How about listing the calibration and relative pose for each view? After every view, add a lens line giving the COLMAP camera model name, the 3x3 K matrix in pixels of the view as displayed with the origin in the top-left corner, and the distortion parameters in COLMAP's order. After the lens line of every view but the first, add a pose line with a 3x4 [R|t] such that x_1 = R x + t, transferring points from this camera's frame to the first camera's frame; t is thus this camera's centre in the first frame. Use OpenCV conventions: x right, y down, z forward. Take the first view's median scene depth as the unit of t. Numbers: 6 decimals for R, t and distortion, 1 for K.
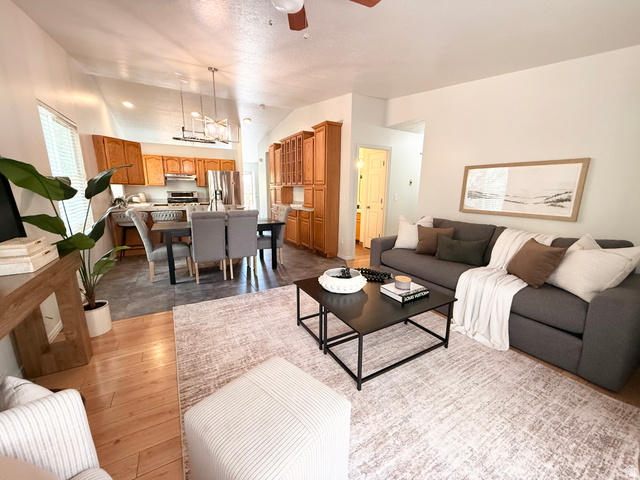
lens RADIAL K [[252.1, 0, 320.0], [0, 252.1, 240.0], [0, 0, 1]] dist [-0.001716, 0.000013]
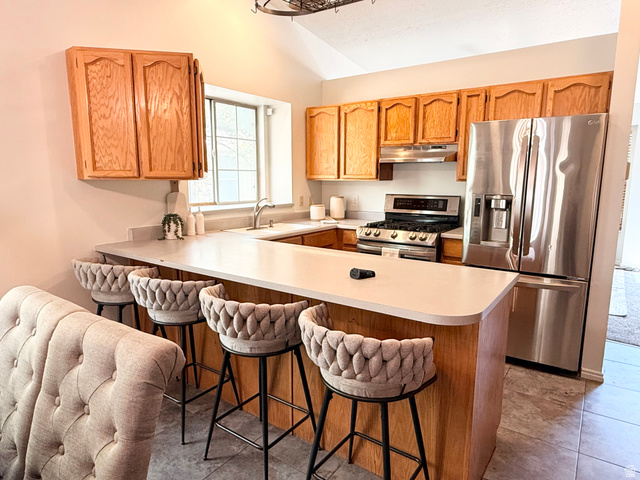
lens RADIAL K [[405.4, 0, 320.0], [0, 405.4, 240.0], [0, 0, 1]] dist [0.000511, 0.000240]
pose [[0.406183, 0.127882, -0.904799, -0.038938], [-0.181237, 0.981763, 0.057399, -0.062855], [0.895639, 0.140668, 0.421952, 0.292937]]
